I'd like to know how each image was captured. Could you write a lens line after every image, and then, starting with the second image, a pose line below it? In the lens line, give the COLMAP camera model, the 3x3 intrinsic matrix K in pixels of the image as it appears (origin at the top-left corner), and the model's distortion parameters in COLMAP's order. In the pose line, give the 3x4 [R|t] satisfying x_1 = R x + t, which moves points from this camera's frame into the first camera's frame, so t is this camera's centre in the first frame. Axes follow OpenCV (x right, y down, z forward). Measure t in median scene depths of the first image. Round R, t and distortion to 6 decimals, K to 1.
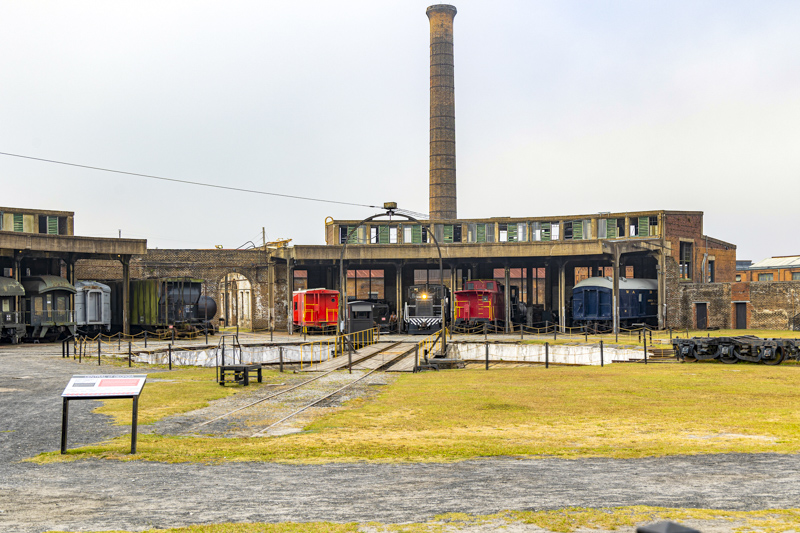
lens RADIAL K [[3392.2, 0, 400.0], [0, 3392.2, 266.5], [0, 0, 1]] dist [0.130714, -0.095962]
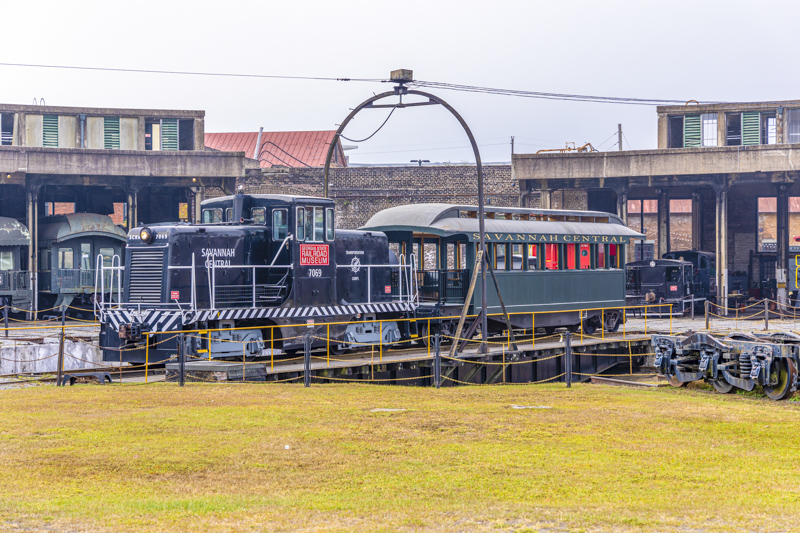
lens RADIAL K [[3392.2, 0, 400.0], [0, 3392.2, 266.5], [0, 0, 1]] dist [0.130714, -0.095962]
pose [[0.433049, 0.002603, -0.901366, 0.481738], [0.007443, 0.999951, 0.006464, 0.008723], [0.901339, -0.009508, 0.433009, 0.767949]]
